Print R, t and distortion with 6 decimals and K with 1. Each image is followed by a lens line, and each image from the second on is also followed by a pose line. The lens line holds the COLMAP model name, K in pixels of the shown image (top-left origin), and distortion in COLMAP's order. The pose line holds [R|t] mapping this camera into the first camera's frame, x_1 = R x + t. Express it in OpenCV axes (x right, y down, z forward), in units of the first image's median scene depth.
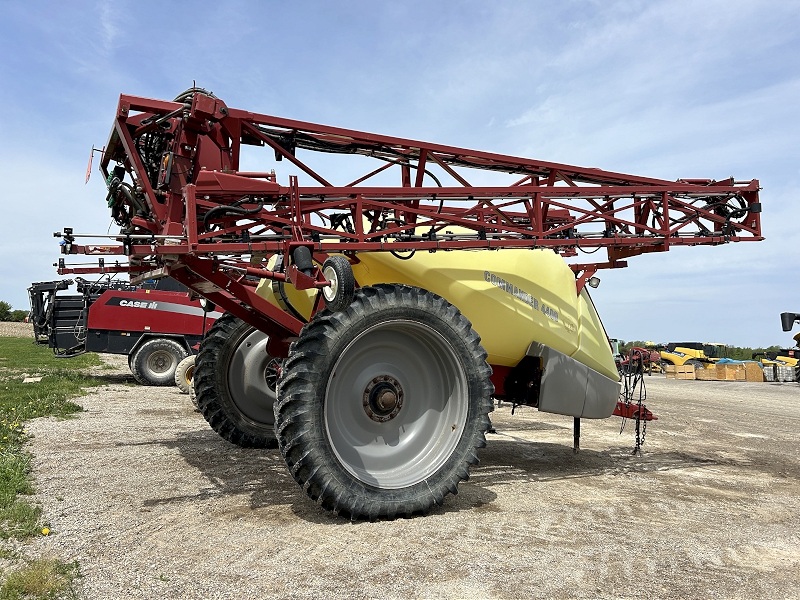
lens RADIAL K [[596.5, 0, 400.0], [0, 596.5, 300.0], [0, 0, 1]] dist [0.004488, -0.003536]
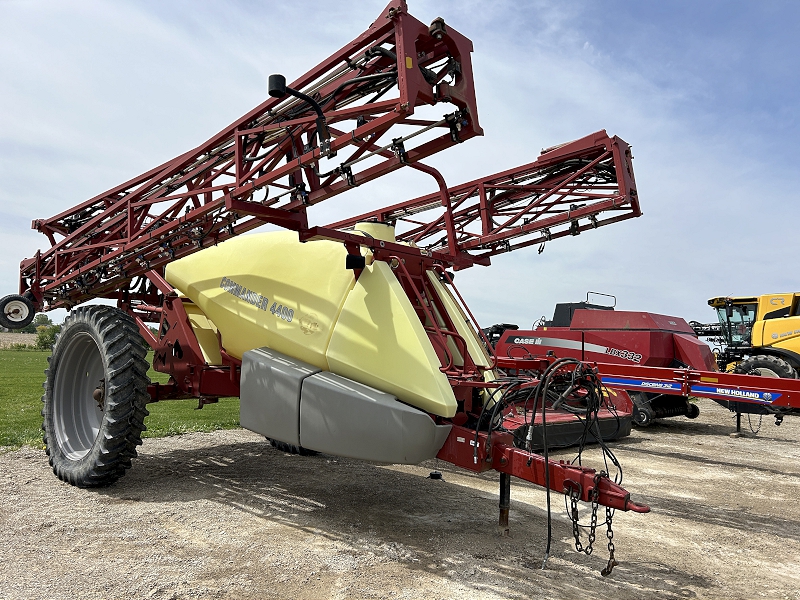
lens RADIAL K [[596.5, 0, 400.0], [0, 596.5, 300.0], [0, 0, 1]] dist [0.004488, -0.003536]
pose [[0.323399, -0.126758, -0.937734, 1.067727], [0.041915, 0.991934, -0.119629, 0.109980], [0.945334, -0.000618, 0.326103, 0.876266]]
